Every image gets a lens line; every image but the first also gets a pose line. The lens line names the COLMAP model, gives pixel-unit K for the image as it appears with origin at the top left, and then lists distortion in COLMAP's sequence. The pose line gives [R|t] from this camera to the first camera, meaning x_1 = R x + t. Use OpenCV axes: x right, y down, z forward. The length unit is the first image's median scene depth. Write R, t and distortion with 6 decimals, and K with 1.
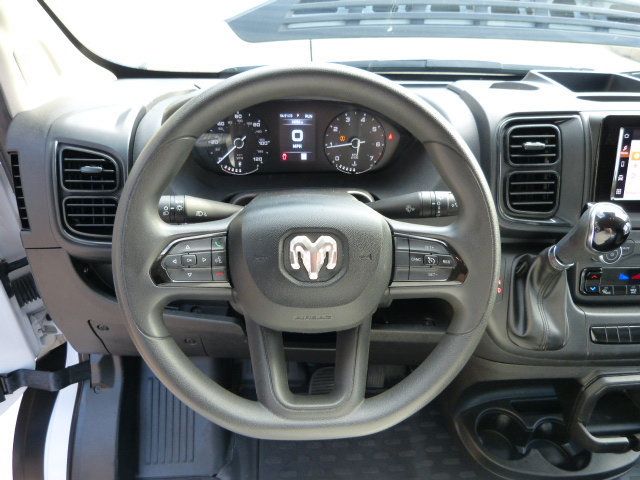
lens RADIAL K [[468.4, 0, 319.0], [0, 468.4, 244.3], [0, 0, 1]] dist [-0.005029, -0.011718]
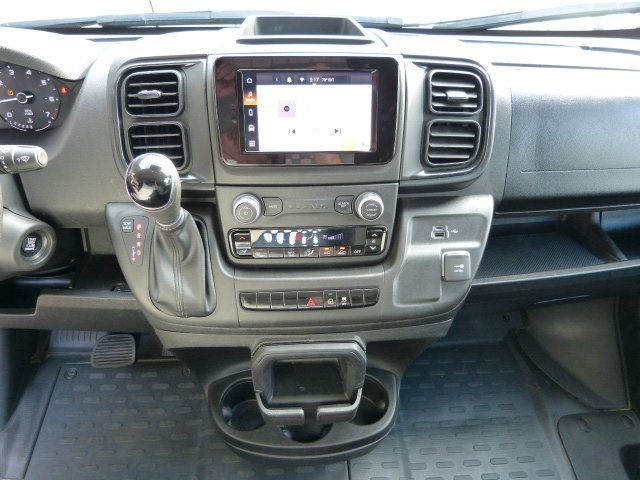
lens RADIAL K [[468.4, 0, 324.8], [0, 468.4, 239.5], [0, 0, 1]] dist [-0.005029, -0.011718]
pose [[0.999318, -0.005372, -0.036520, 0.794257], [0.007255, 0.998641, 0.051609, 0.026166], [0.036193, -0.051839, 0.997999, 0.083814]]
